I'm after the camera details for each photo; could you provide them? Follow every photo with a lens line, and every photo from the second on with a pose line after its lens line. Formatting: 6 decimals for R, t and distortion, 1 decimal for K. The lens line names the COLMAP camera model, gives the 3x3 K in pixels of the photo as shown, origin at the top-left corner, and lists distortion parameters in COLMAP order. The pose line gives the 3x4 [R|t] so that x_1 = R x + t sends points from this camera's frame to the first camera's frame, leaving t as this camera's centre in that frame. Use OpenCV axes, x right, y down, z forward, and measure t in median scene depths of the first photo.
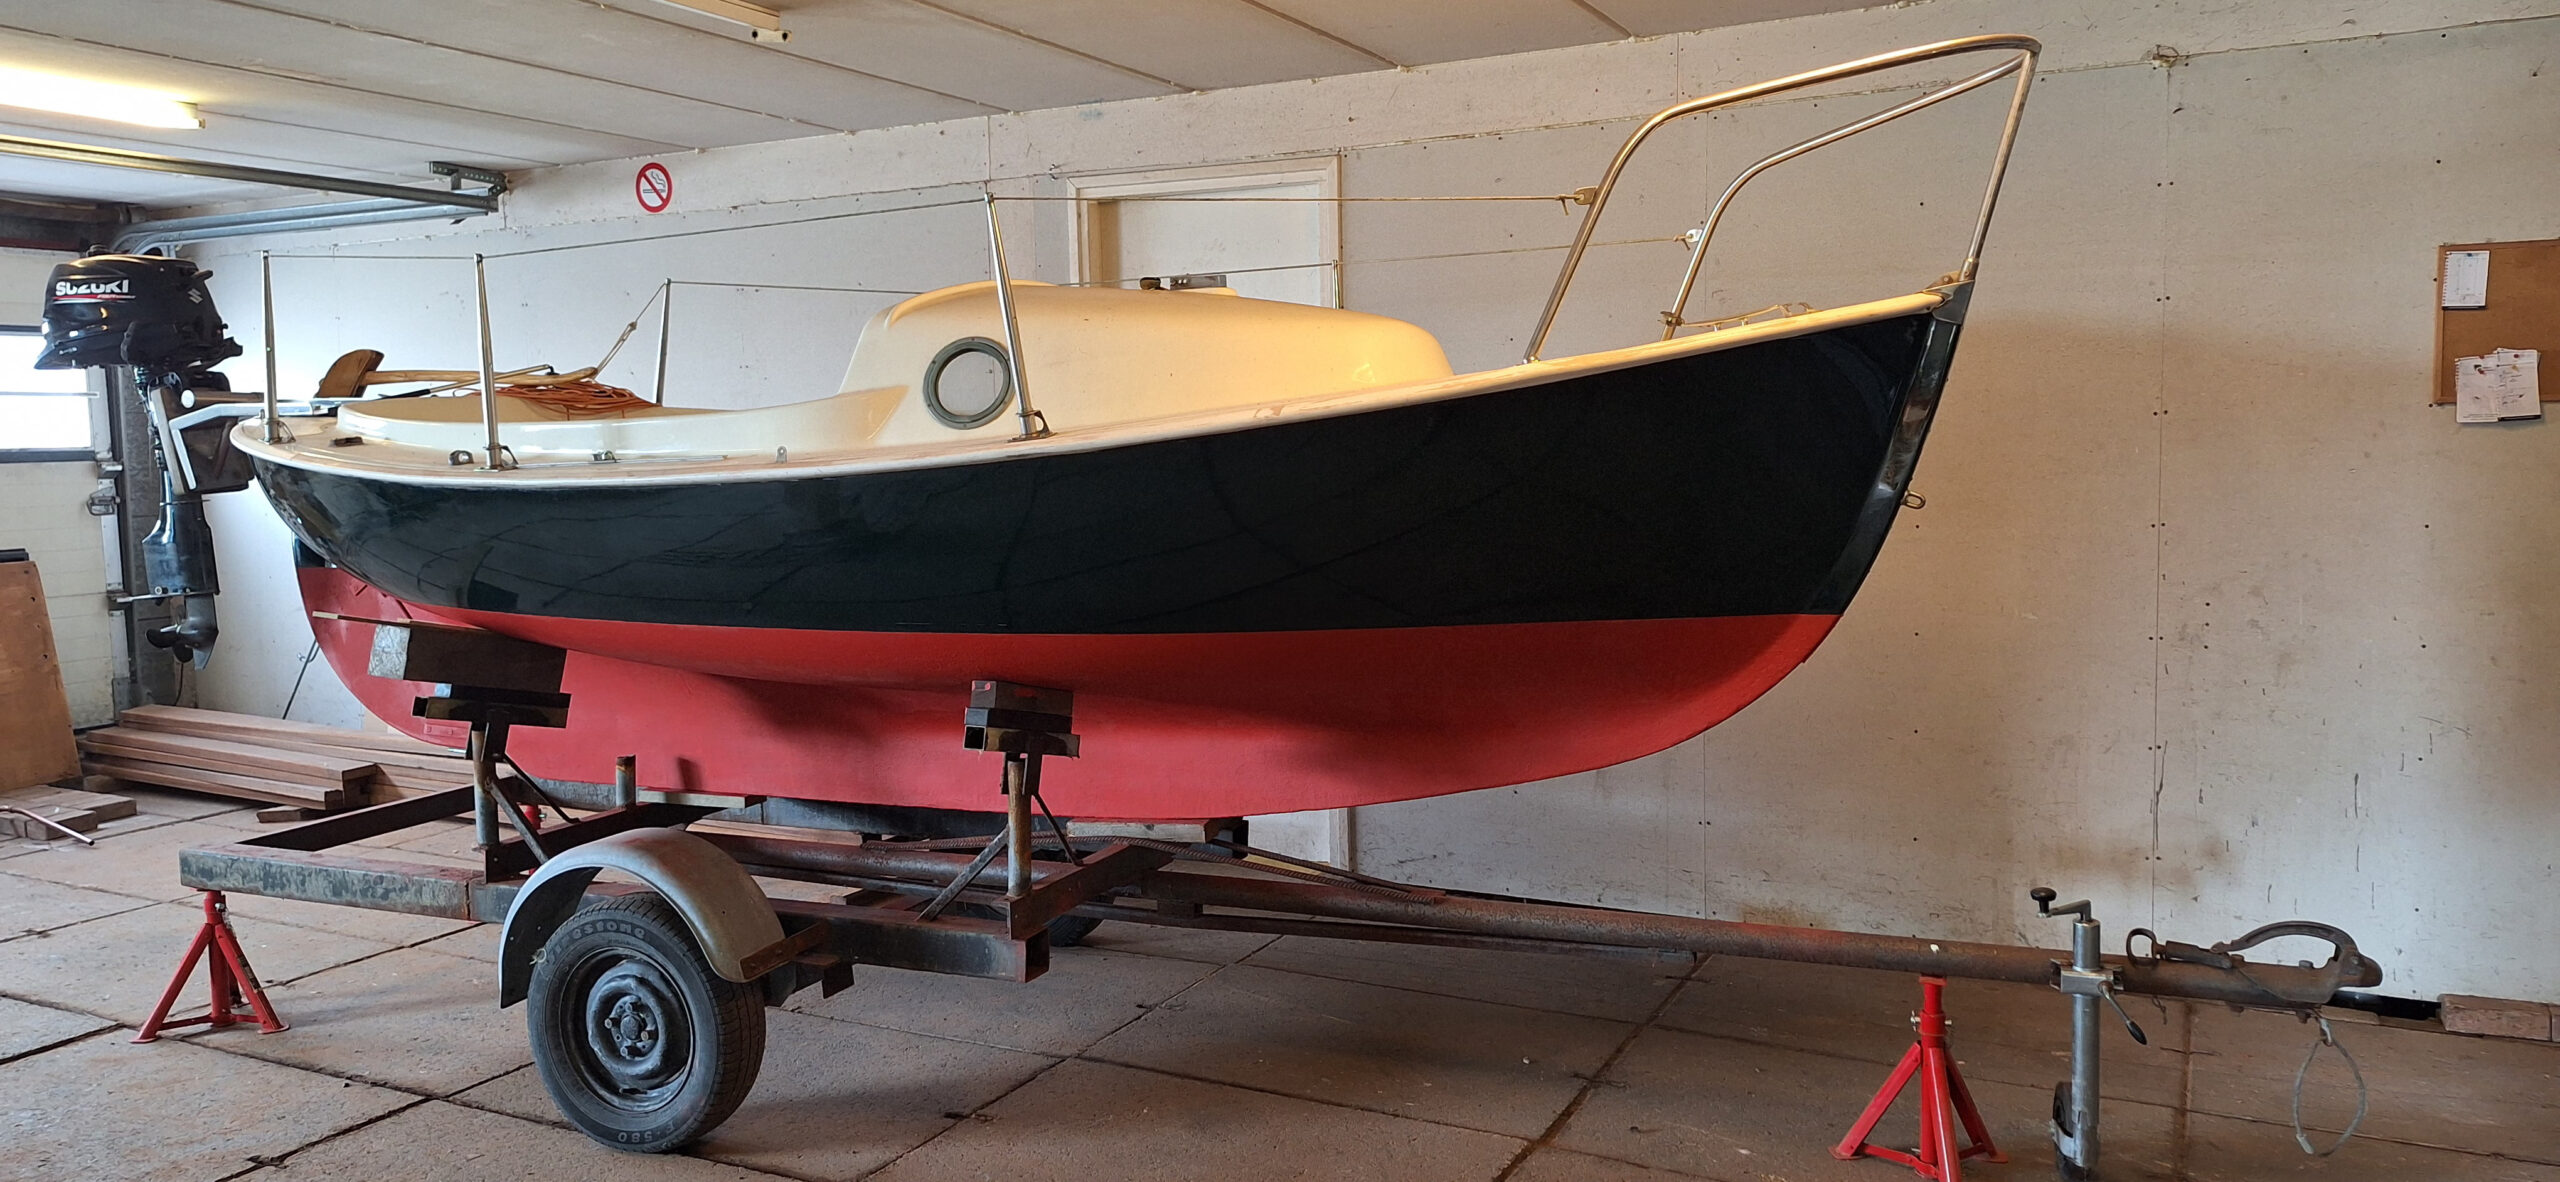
lens RADIAL K [[1714.5, 0, 1280.0], [0, 1714.5, 591.0], [0, 0, 1]] dist [0.004913, -0.024140]
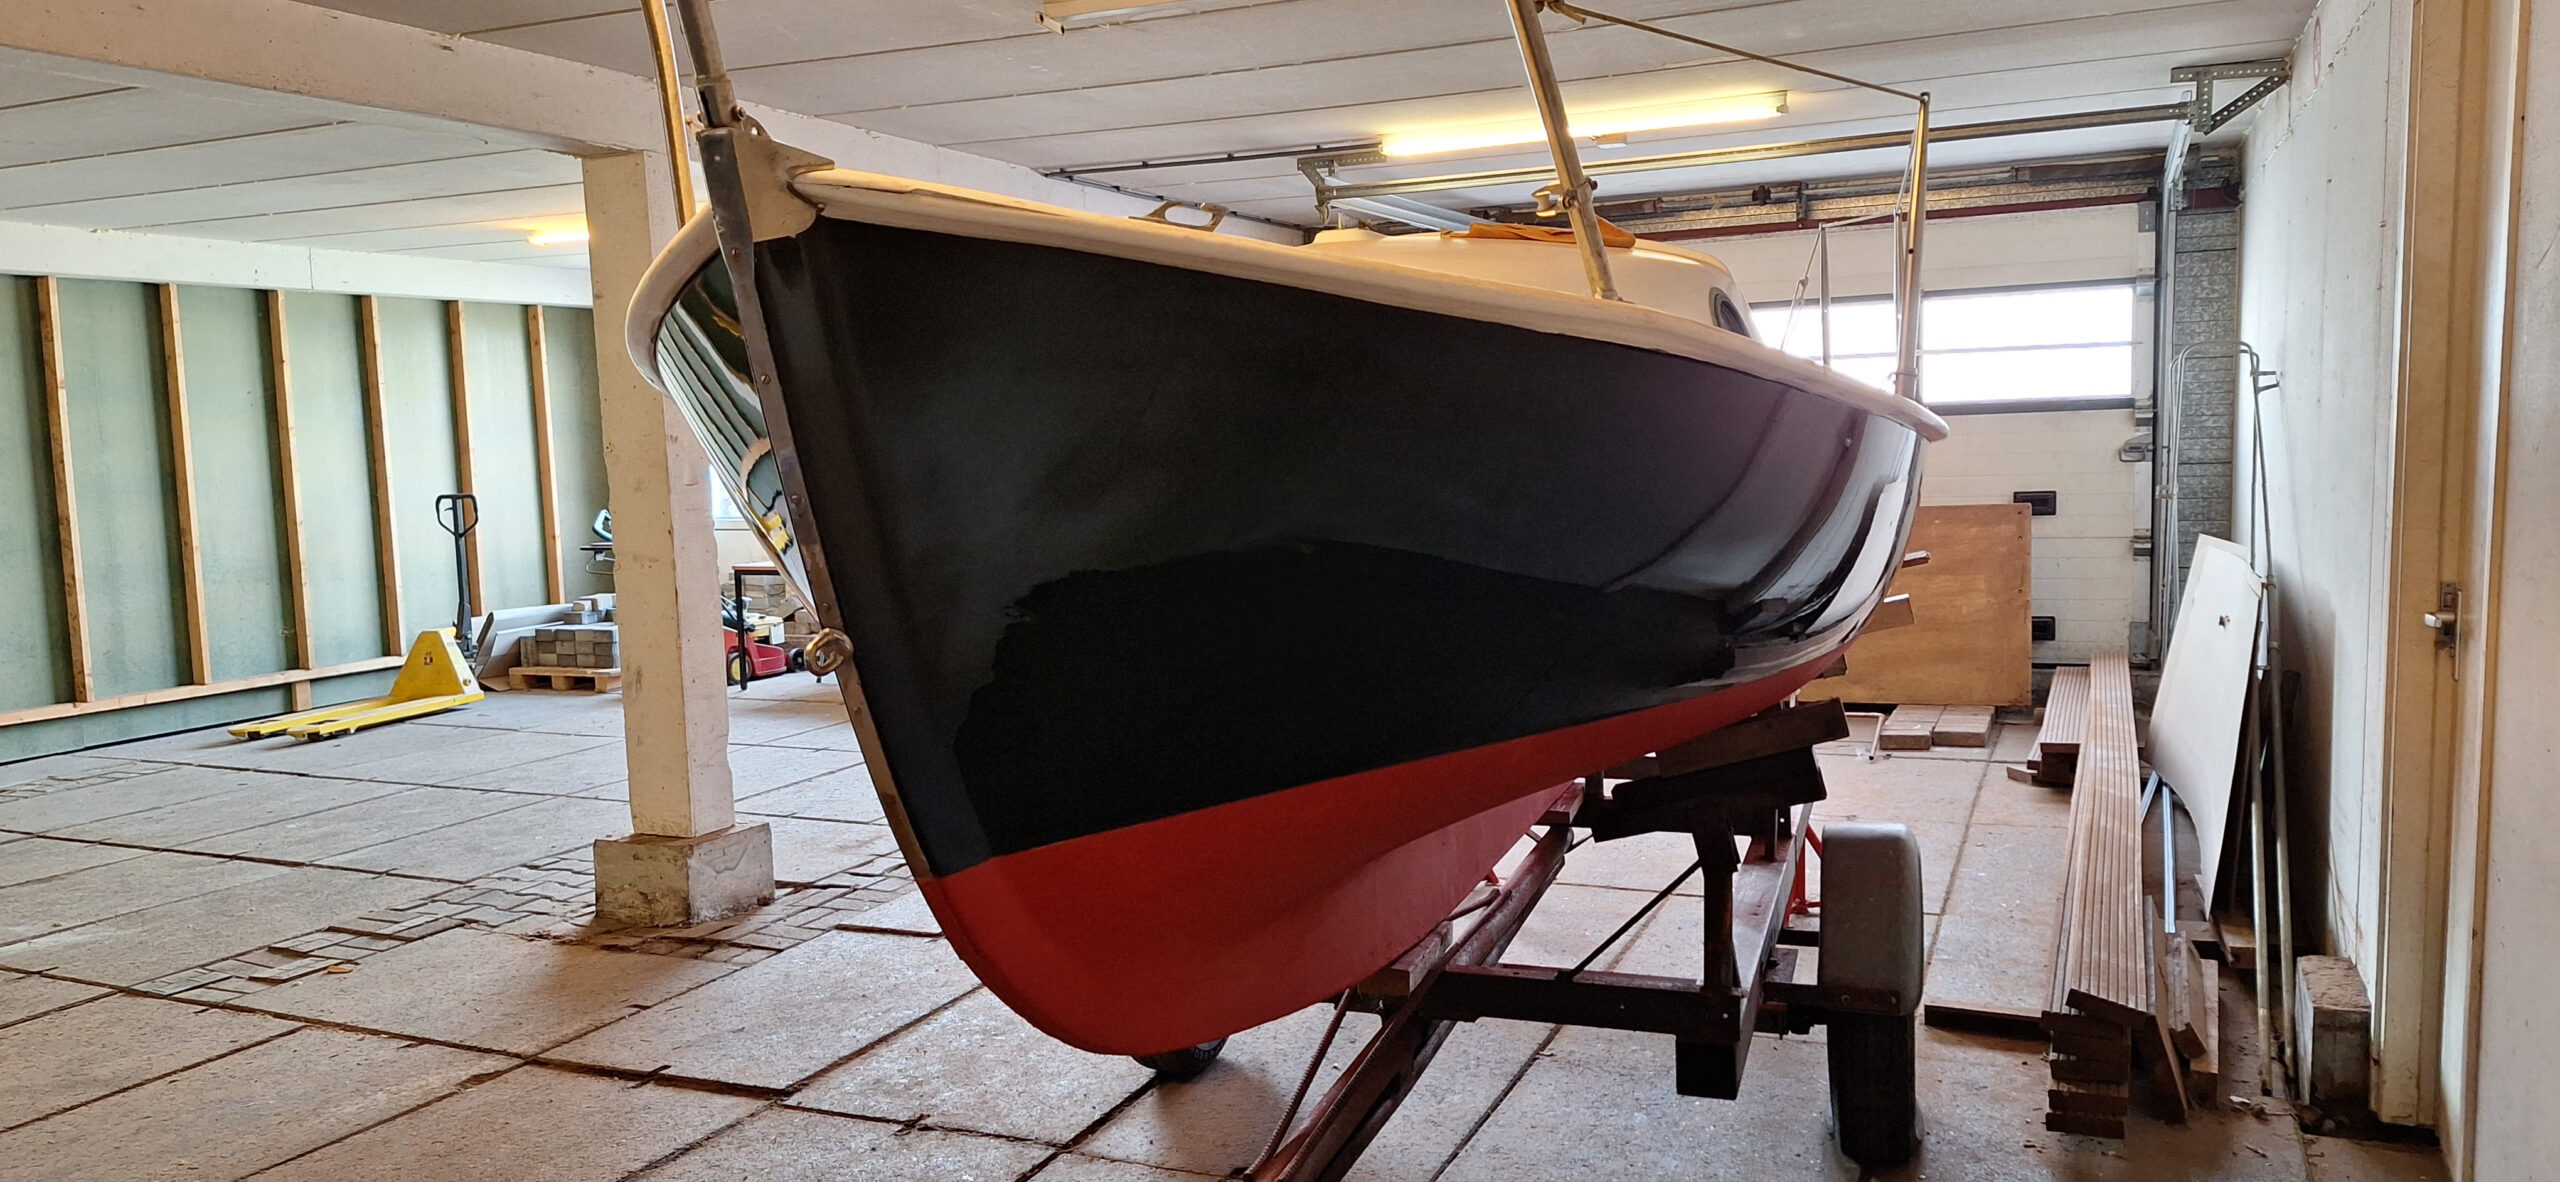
lens RADIAL K [[1714.5, 0, 1280.0], [0, 1714.5, 591.0], [0, 0, 1]] dist [0.004913, -0.024140]
pose [[0.030008, 0.111243, -0.993340, 0.321938], [-0.062133, 0.992073, 0.109224, -0.048163], [0.997617, 0.058442, 0.036682, 0.459853]]
